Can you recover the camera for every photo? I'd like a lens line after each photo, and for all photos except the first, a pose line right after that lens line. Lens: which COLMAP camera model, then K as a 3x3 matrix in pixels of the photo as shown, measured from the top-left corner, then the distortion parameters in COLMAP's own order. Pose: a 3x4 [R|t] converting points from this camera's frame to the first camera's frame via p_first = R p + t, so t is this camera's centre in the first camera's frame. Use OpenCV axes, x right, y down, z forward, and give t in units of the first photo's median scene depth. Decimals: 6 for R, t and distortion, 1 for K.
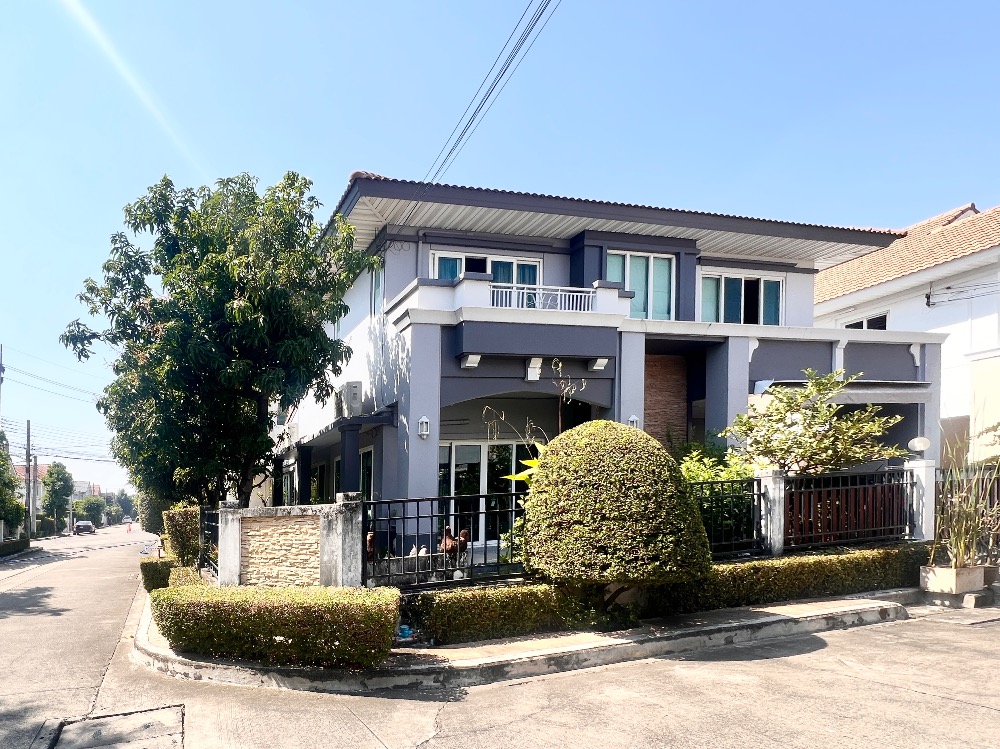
lens RADIAL K [[386.0, 0, 500.0], [0, 386.0, 374.5], [0, 0, 1]] dist [-0.000982, -0.000131]
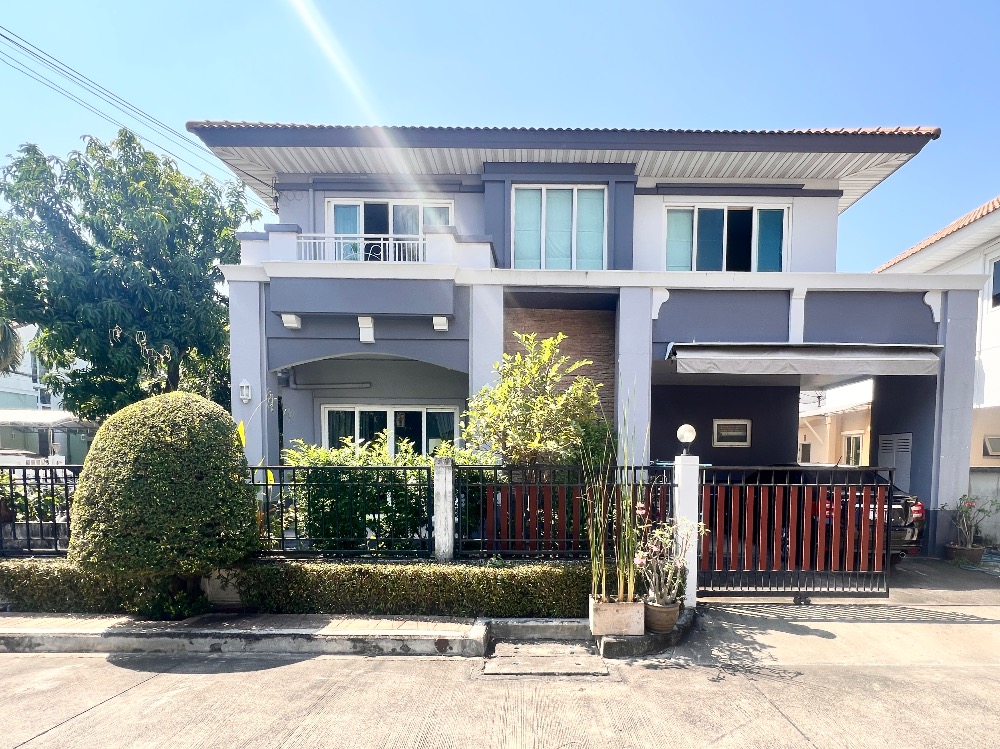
lens RADIAL K [[431.5, 0, 498.6], [0, 431.5, 351.7], [0, 0, 1]] dist [-0.003588, 0.000107]
pose [[0.980635, 0.007620, -0.195698, 0.575277], [0.002005, 0.998800, 0.048935, -0.010271], [0.195836, -0.048380, 0.979442, 0.084352]]
